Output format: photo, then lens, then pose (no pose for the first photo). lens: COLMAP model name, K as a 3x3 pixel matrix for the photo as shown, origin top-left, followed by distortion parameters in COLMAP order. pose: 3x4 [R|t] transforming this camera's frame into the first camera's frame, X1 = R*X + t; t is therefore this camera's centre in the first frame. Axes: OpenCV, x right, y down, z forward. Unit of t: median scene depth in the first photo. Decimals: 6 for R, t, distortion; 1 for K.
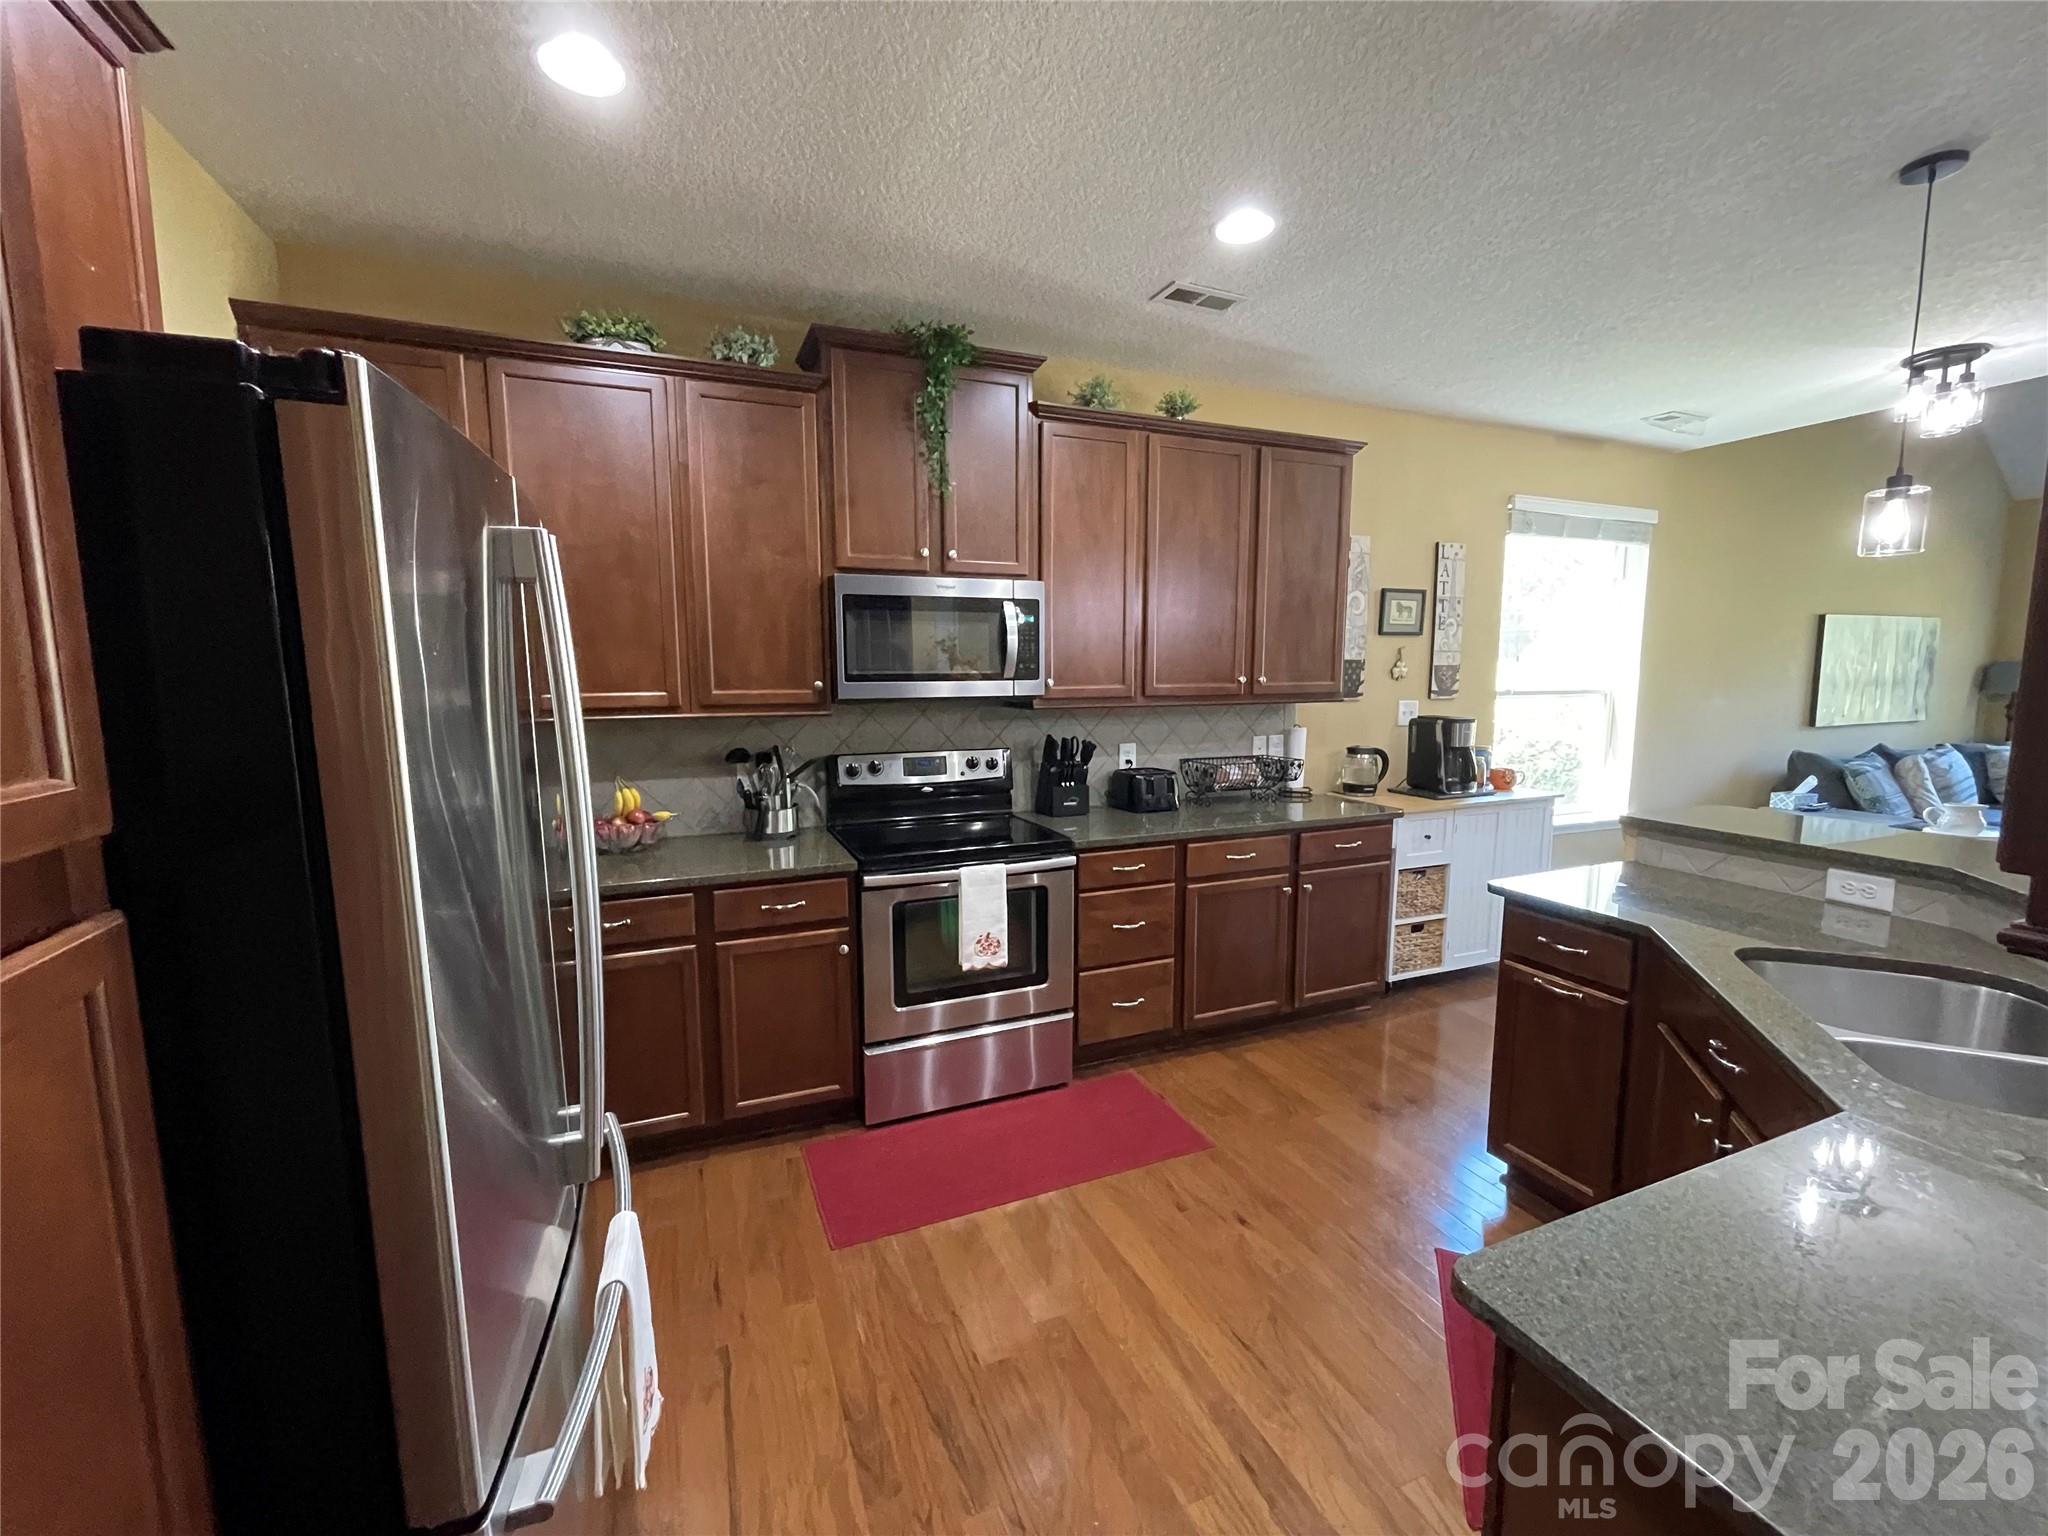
lens RADIAL K [[825.3, 0, 1024.3], [0, 825.3, 760.7], [0, 0, 1]] dist [0.002971, 0.000380]
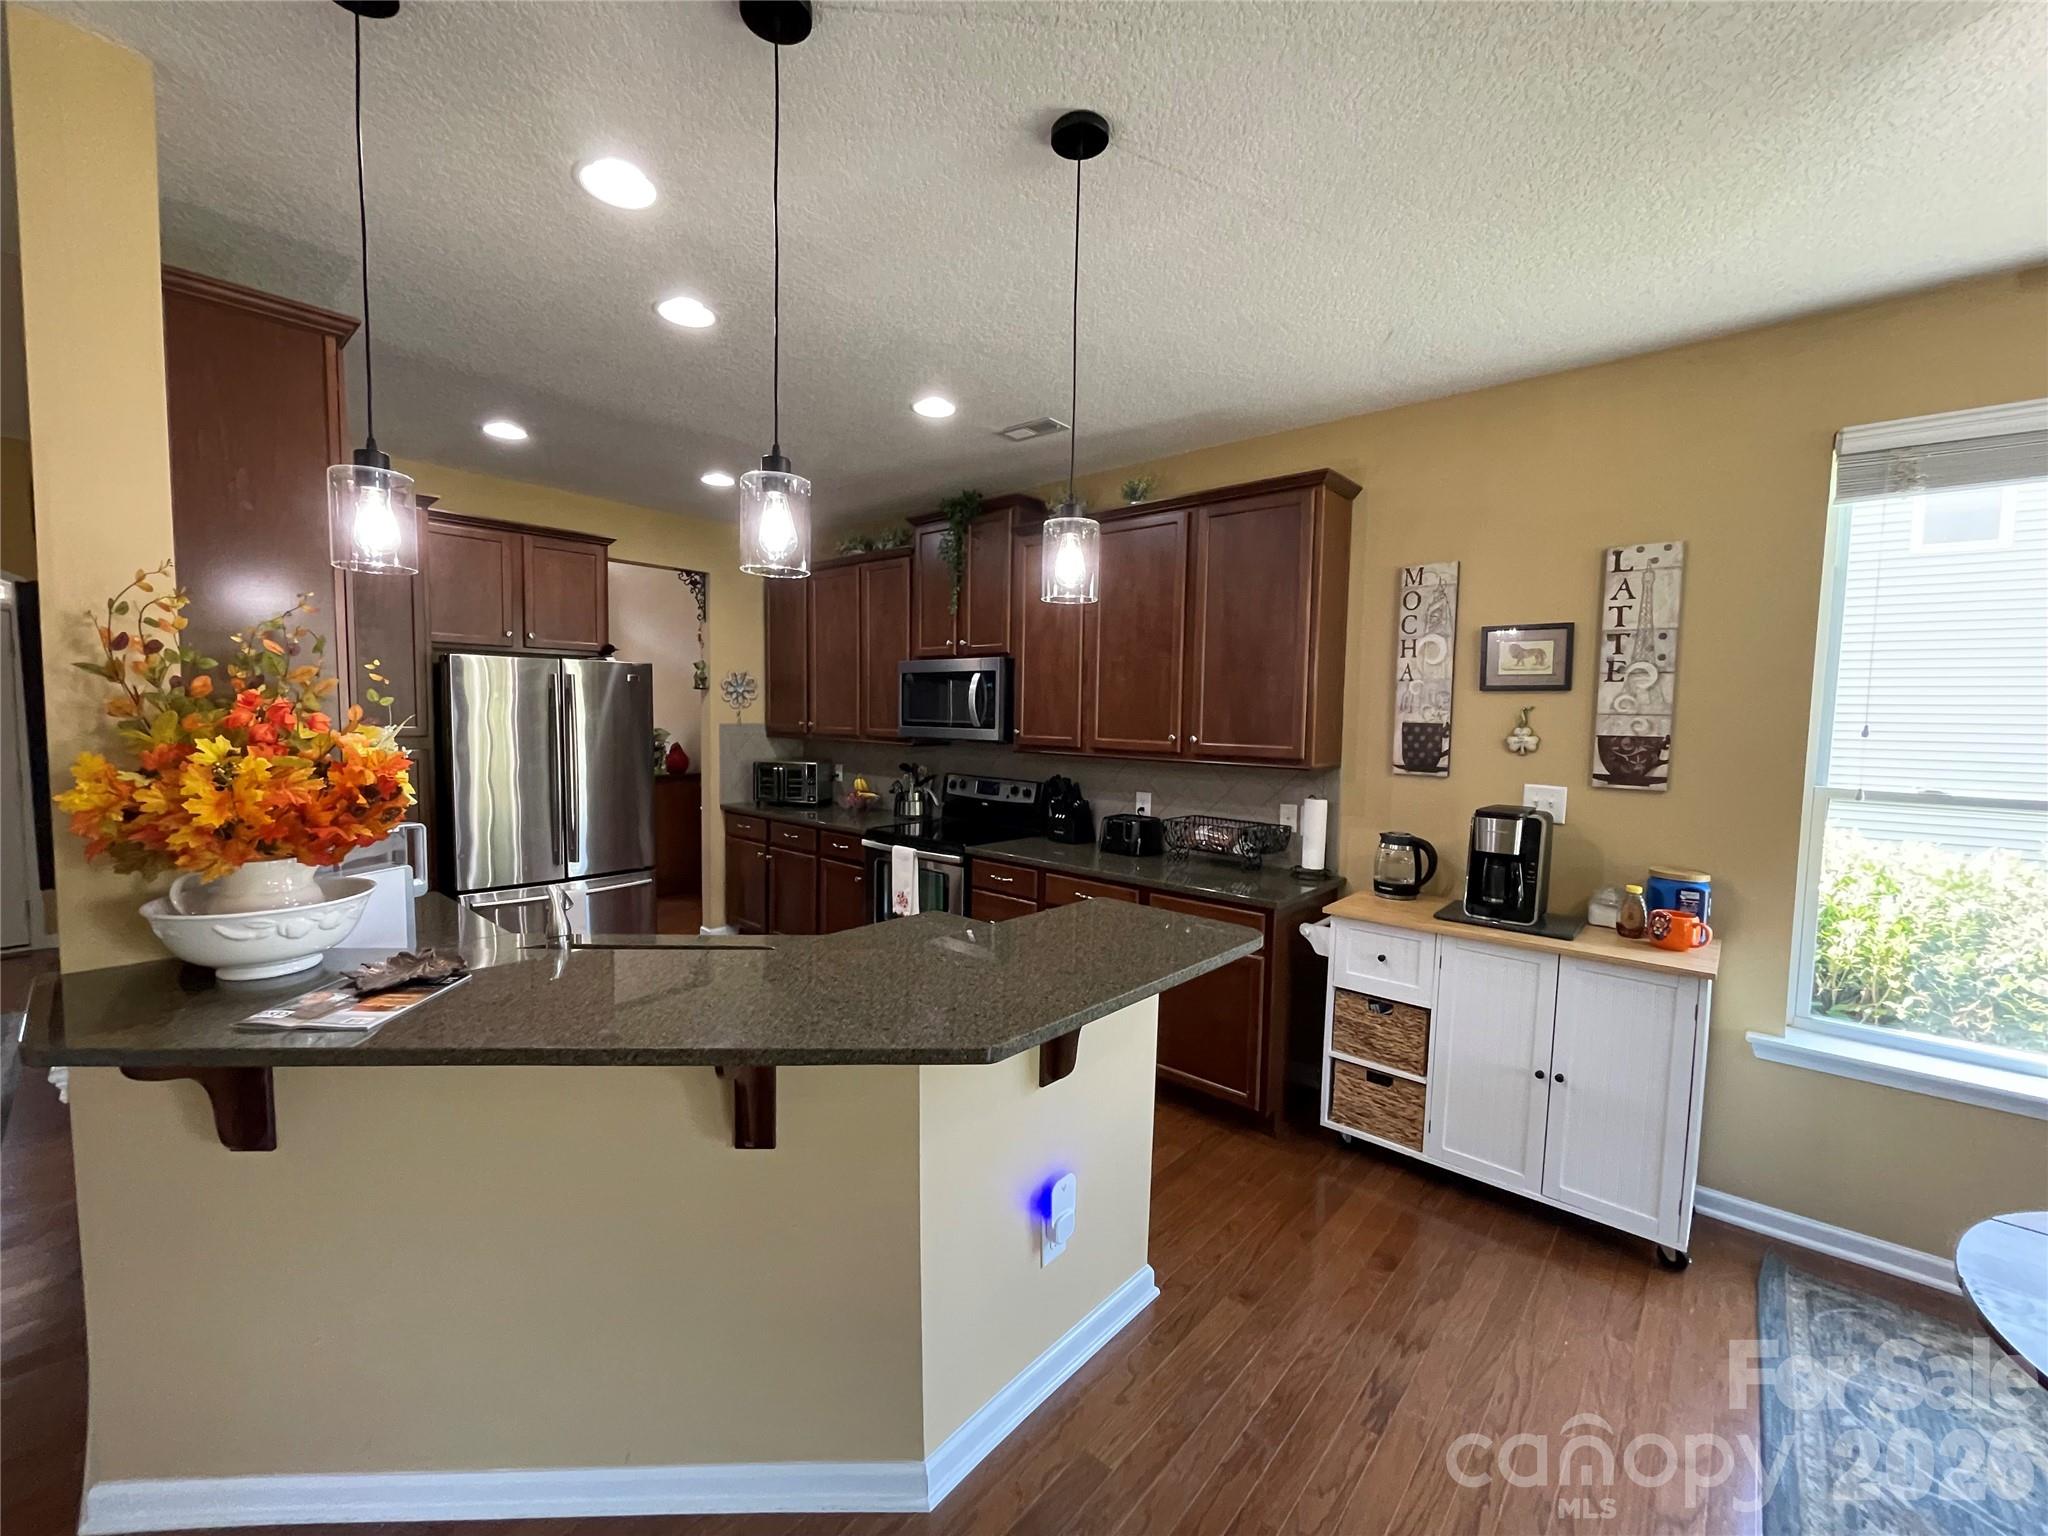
lens RADIAL K [[825.3, 0, 1027.3], [0, 825.3, 773.7], [0, 0, 1]] dist [0.002971, 0.000380]
pose [[0.437471, 0.077181, -0.895914, 1.001409], [-0.125563, 0.991792, 0.024129, -0.051258], [0.890423, 0.101938, 0.443571, 0.357718]]
